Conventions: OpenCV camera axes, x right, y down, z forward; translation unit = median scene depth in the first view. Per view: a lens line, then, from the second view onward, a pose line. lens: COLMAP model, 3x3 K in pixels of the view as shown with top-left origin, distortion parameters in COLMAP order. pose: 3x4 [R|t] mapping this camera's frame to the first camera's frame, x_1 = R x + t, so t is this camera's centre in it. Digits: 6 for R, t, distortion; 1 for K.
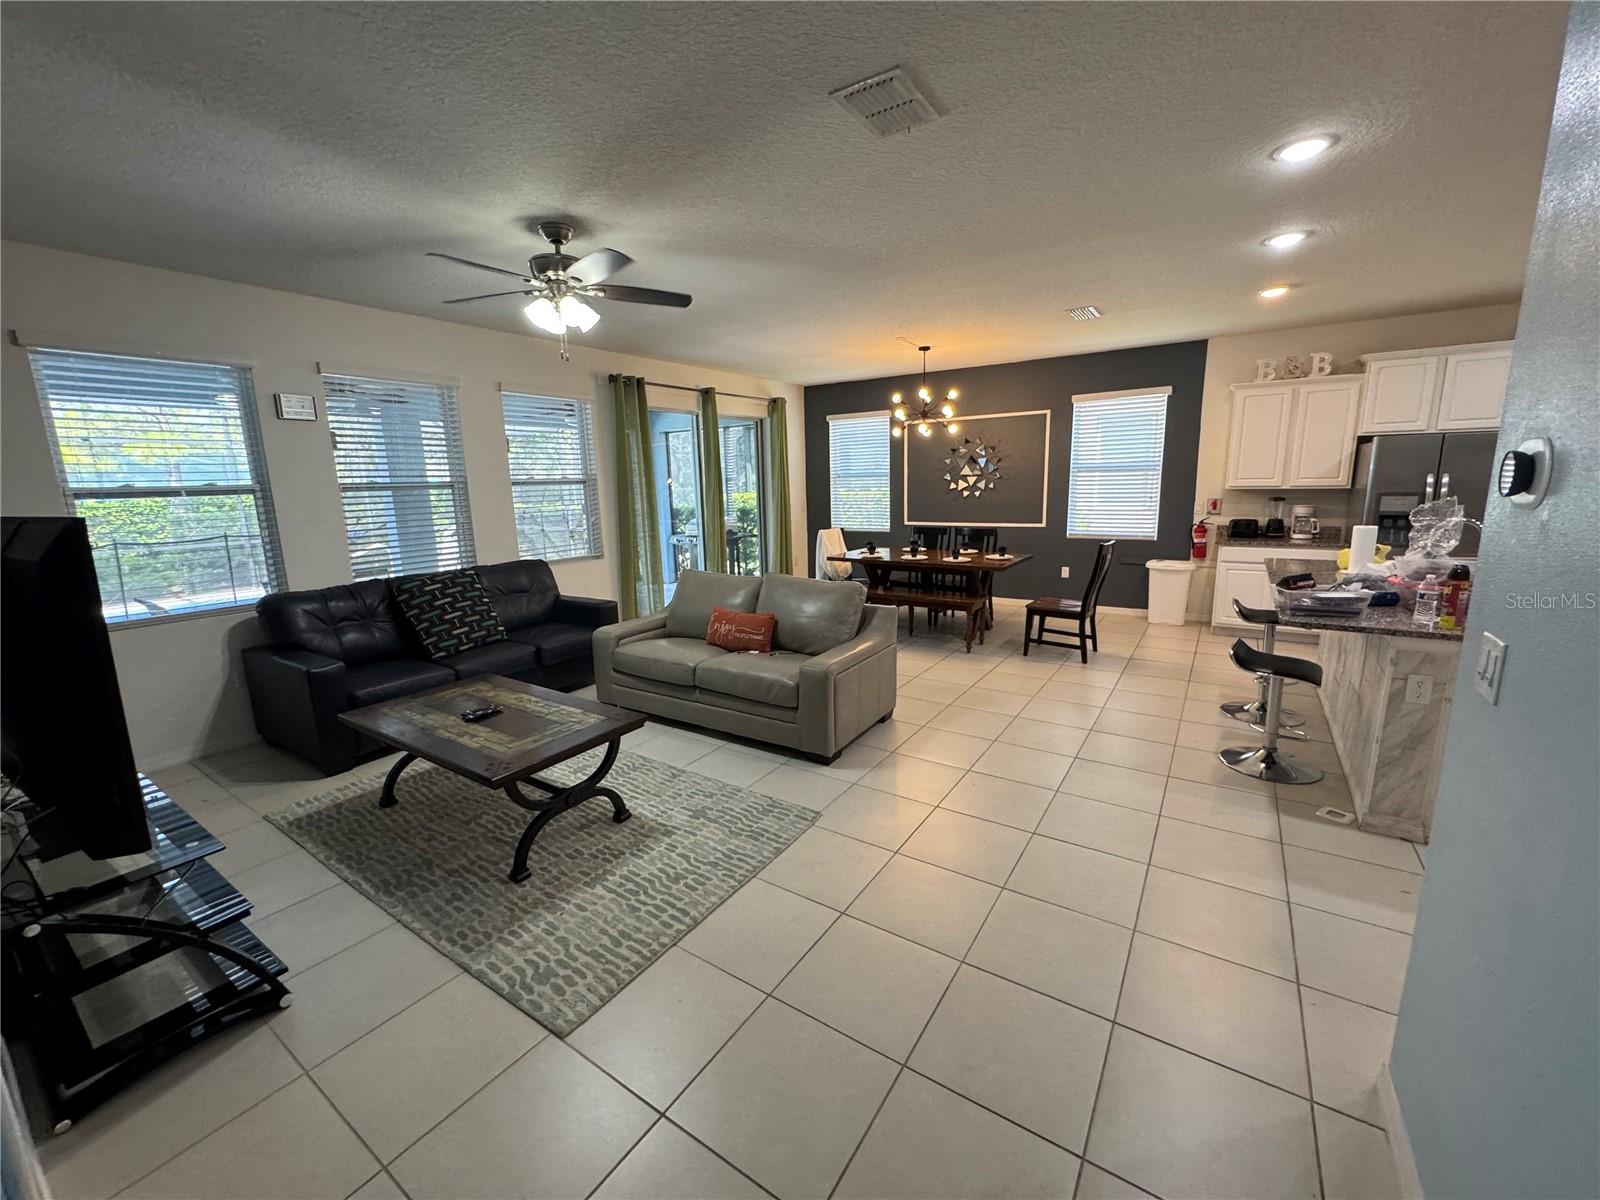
lens RADIAL K [[639.9, 0, 800.0], [0, 639.9, 600.0], [0, 0, 1]] dist [0.010162, 0.000028]
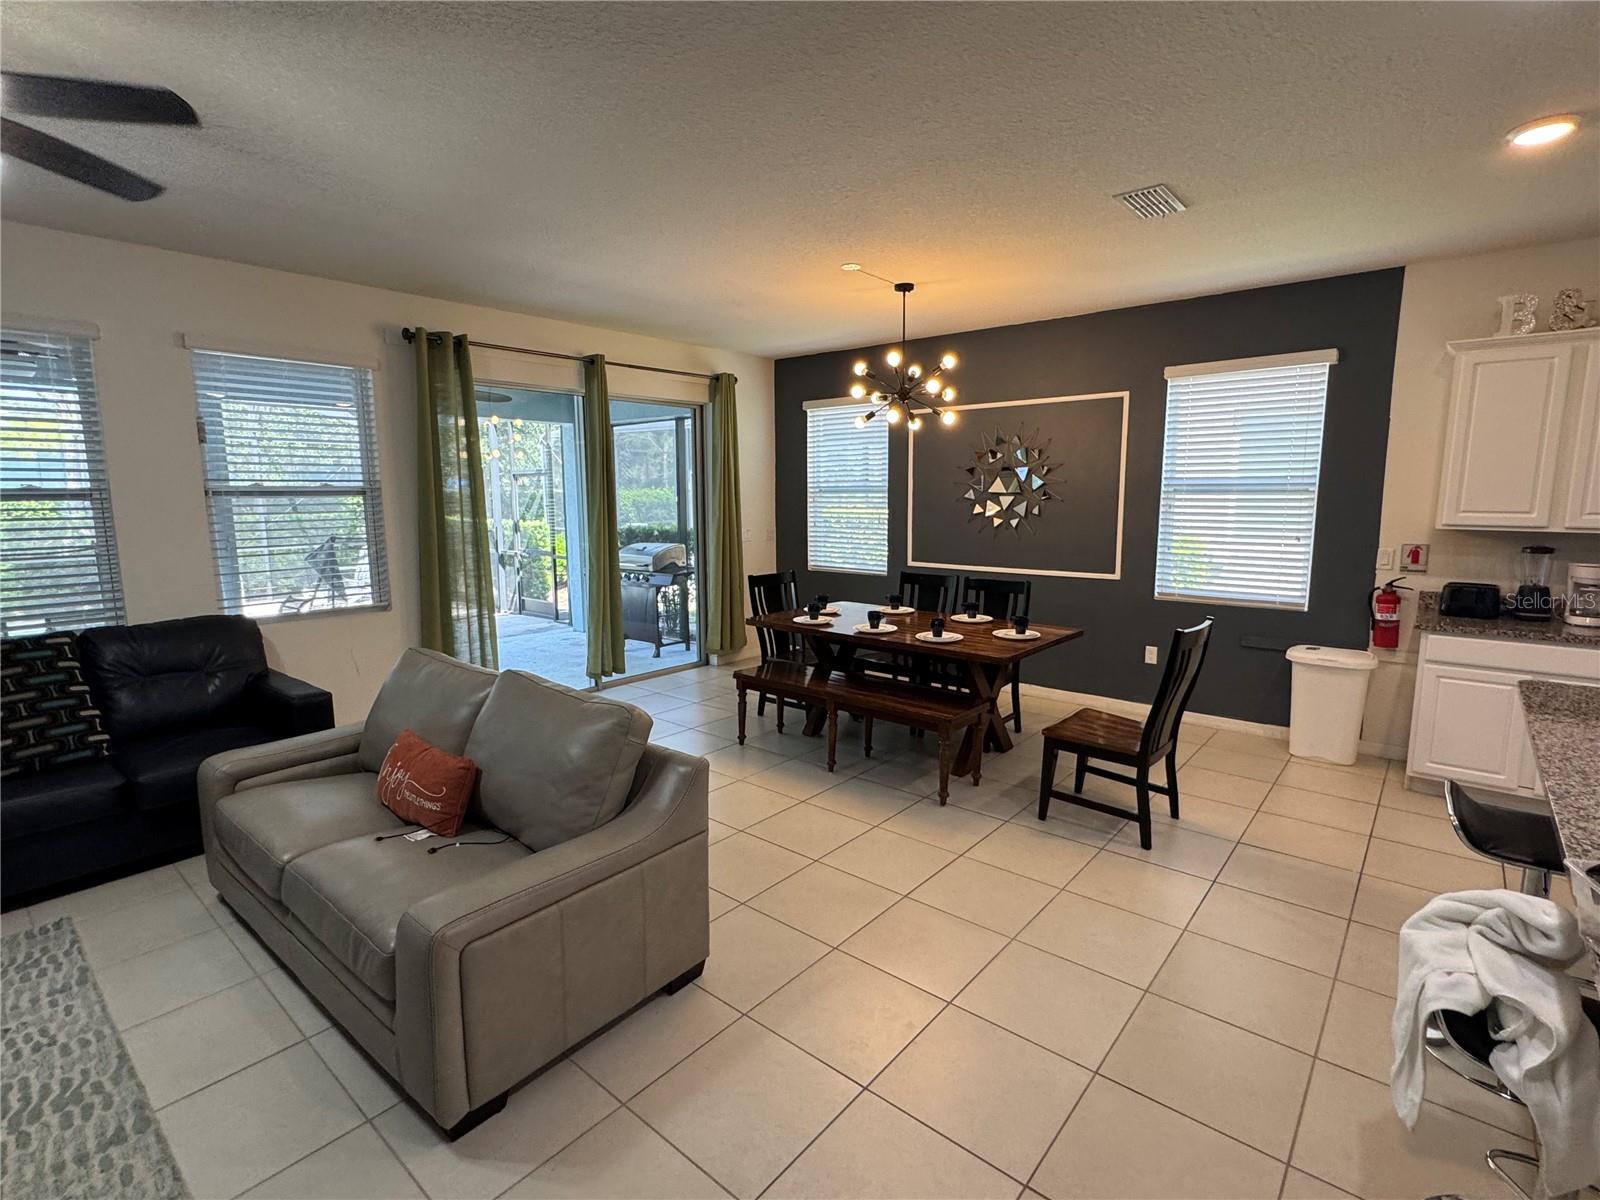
lens RADIAL K [[768.3, 0, 798.5], [0, 768.3, 603.6], [0, 0, 1]] dist [0.002905, 0.001030]
pose [[0.992862, 0.036547, -0.113531, 0.183259], [-0.040999, 0.998469, -0.037135, -0.057875], [0.112000, 0.041524, 0.992840, 0.265817]]
